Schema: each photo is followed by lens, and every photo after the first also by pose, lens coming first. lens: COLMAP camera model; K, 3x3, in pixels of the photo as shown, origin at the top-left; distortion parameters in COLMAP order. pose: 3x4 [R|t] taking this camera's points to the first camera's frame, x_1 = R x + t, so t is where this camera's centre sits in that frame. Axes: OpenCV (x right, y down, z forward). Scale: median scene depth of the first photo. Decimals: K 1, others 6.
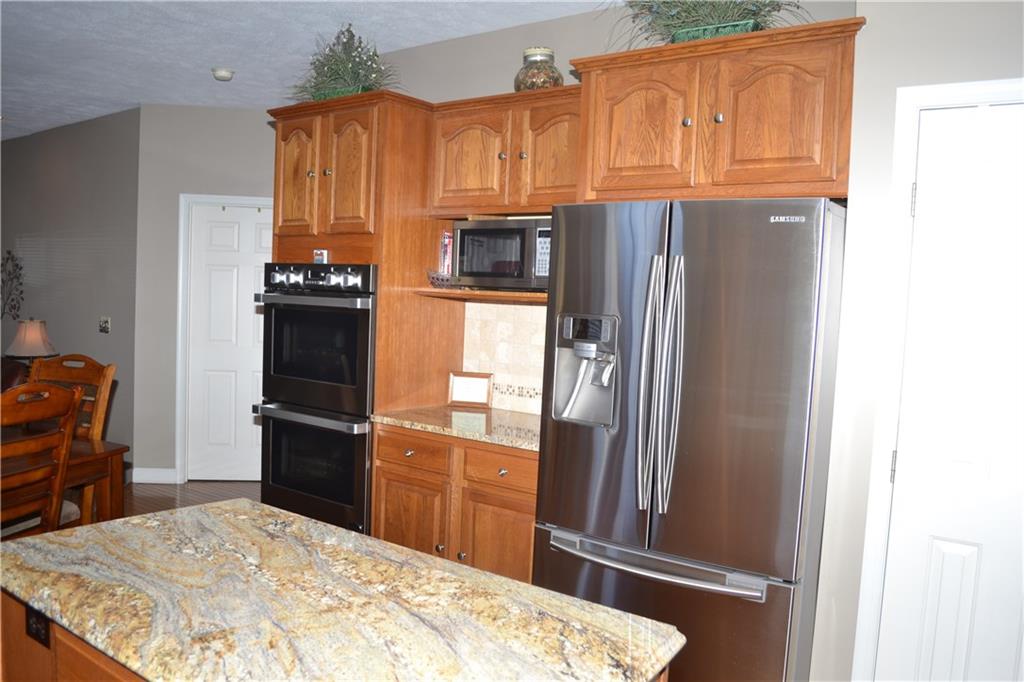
lens RADIAL K [[817.0, 0, 512.1], [0, 817.0, 343.4], [0, 0, 1]] dist [-0.073345, 0.007014]
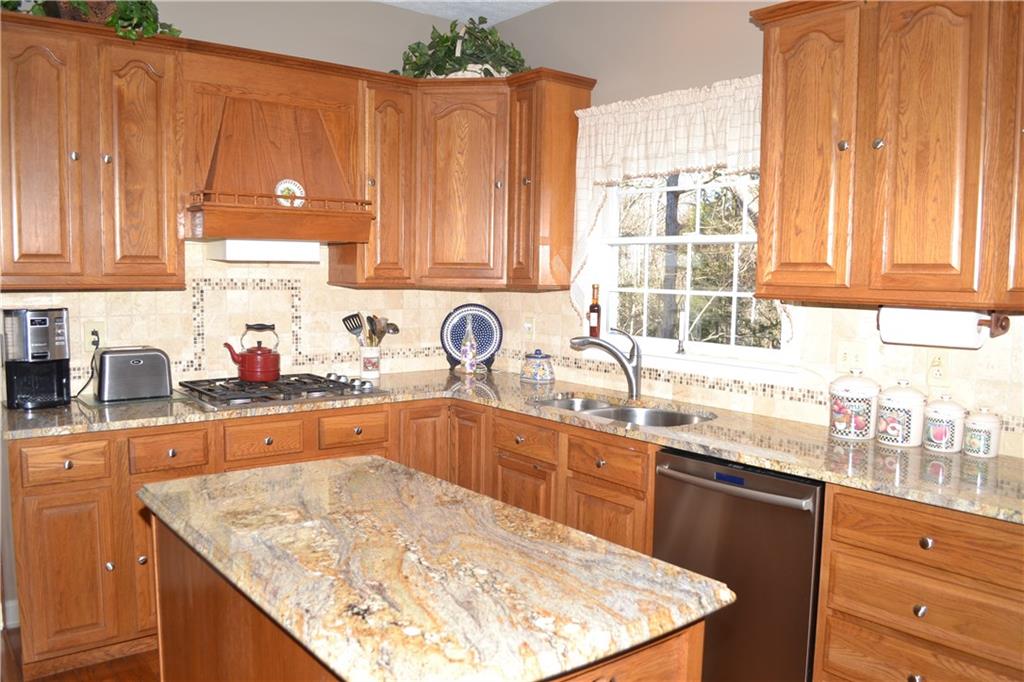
lens RADIAL K [[817.0, 0, 512.9], [0, 817.0, 339.8], [0, 0, 1]] dist [-0.073345, 0.007014]
pose [[-0.965731, -0.076751, 0.247939, -0.646106], [-0.040988, 0.988389, 0.146311, -0.117691], [-0.256290, 0.131135, -0.957663, 1.830242]]
